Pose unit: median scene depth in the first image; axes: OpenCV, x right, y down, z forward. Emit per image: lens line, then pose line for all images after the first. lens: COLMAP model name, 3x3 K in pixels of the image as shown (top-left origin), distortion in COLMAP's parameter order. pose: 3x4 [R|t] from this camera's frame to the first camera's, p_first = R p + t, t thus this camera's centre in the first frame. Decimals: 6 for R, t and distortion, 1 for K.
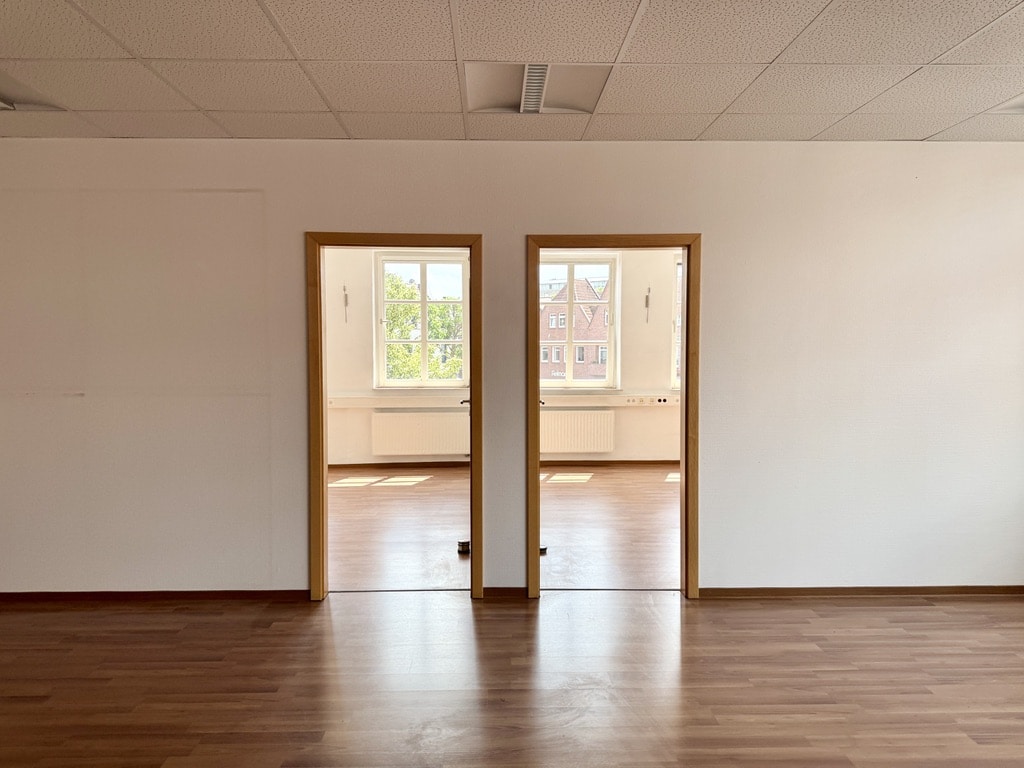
lens RADIAL K [[732.0, 0, 493.4], [0, 732.0, 380.6], [0, 0, 1]] dist [0.050982, -0.057241]
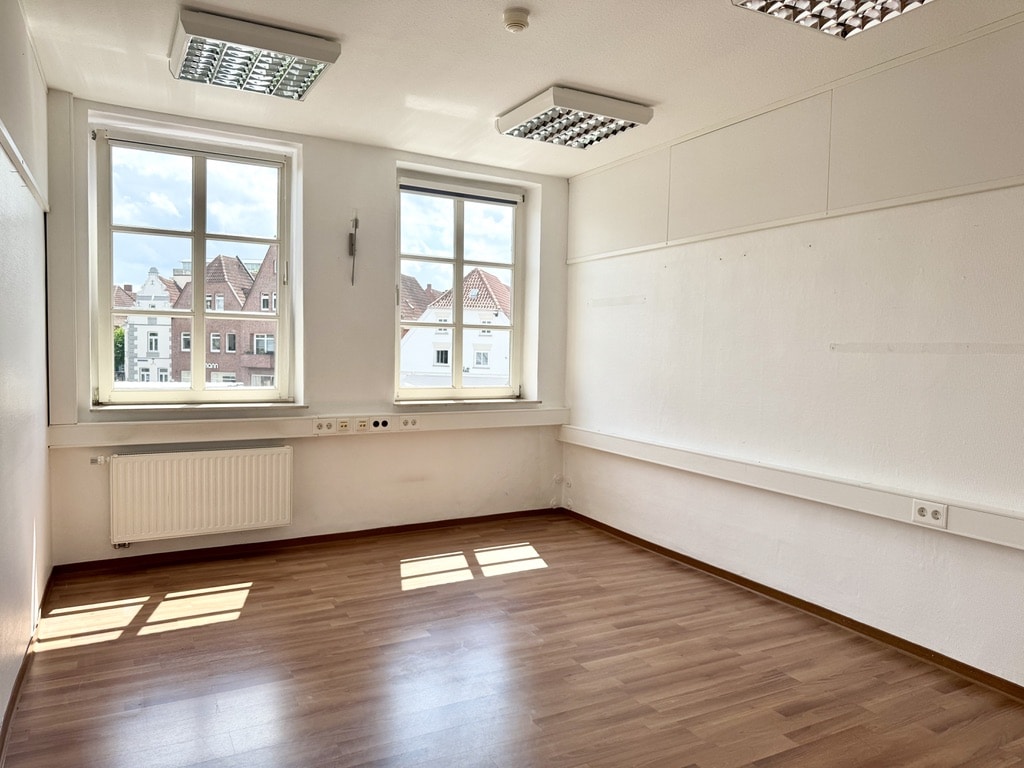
lens RADIAL K [[732.0, 0, 516.0], [0, 732.0, 387.8], [0, 0, 1]] dist [0.050982, -0.057241]
pose [[0.884251, -0.005890, 0.466974, 0.064287], [-0.004011, 0.999788, 0.020204, -0.012767], [-0.466994, -0.019738, 0.884040, 0.486277]]
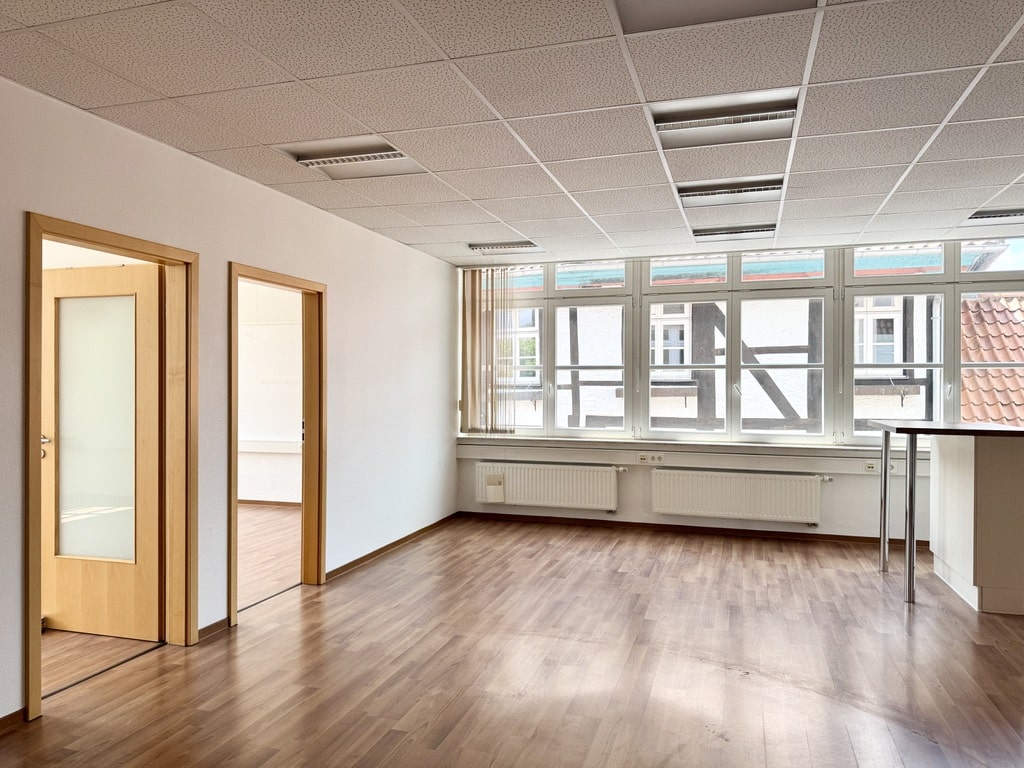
lens RADIAL K [[732.0, 0, 508.2], [0, 732.0, 386.9], [0, 0, 1]] dist [0.050982, -0.057241]
pose [[0.314546, 0.000518, 0.949242, -0.783655], [0.038772, 0.999158, -0.013393, 0.001128], [-0.948450, 0.041017, 0.314262, 0.318594]]
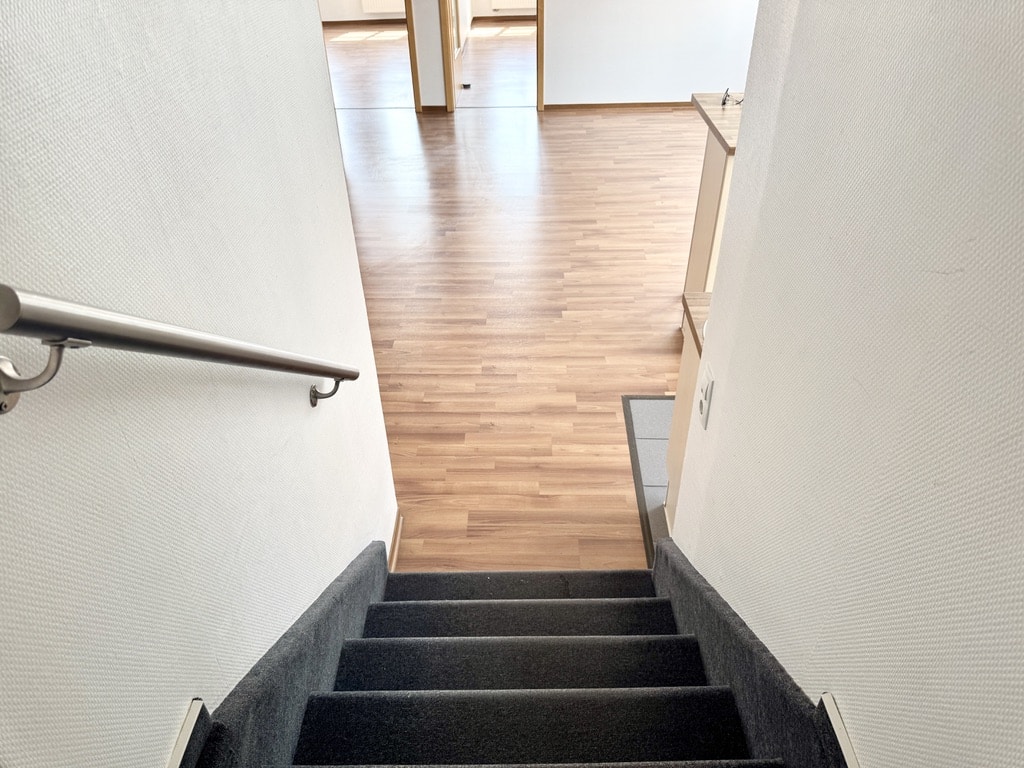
lens RADIAL K [[732.0, 0, 517.3], [0, 732.0, 380.7], [0, 0, 1]] dist [0.050982, -0.057241]
pose [[0.999789, -0.005040, -0.019915, 0.244756], [0.015261, 0.831197, 0.555768, -0.153424], [0.013752, -0.555955, 0.831099, -0.844574]]
